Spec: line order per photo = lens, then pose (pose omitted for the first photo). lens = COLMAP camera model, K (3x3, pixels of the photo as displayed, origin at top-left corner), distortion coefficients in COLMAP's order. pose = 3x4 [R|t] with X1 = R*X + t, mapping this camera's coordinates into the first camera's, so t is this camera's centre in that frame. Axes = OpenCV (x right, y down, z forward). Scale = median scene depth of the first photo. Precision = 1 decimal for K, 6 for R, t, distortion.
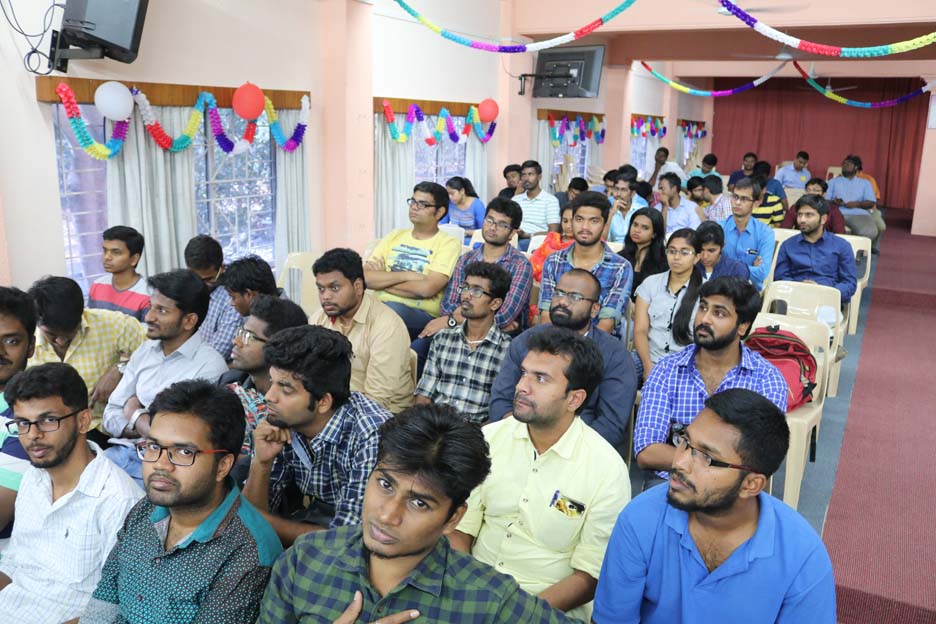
lens RADIAL K [[778.0, 0, 468.0], [0, 778.0, 312.0], [0, 0, 1]] dist [-0.154622, 0.123875]
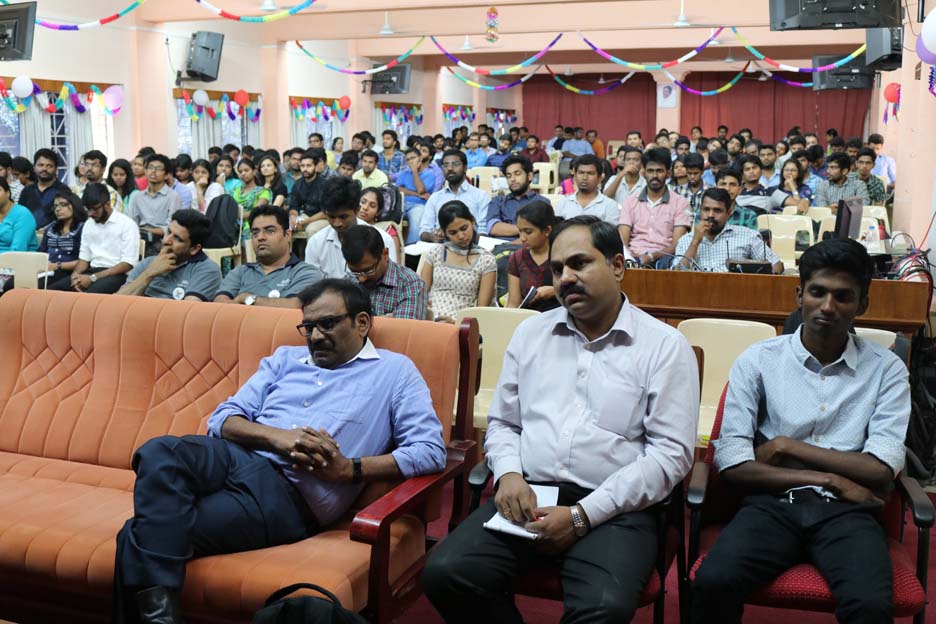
lens RADIAL K [[1034.3, 0, 468.0], [0, 1034.3, 312.0], [0, 0, 1]] dist [-0.123858, 0.152692]
pose [[0.986299, -0.051130, 0.156844, -0.079811], [0.061177, 0.996327, -0.059917, 0.332249], [-0.153205, 0.068691, 0.985804, -1.177882]]
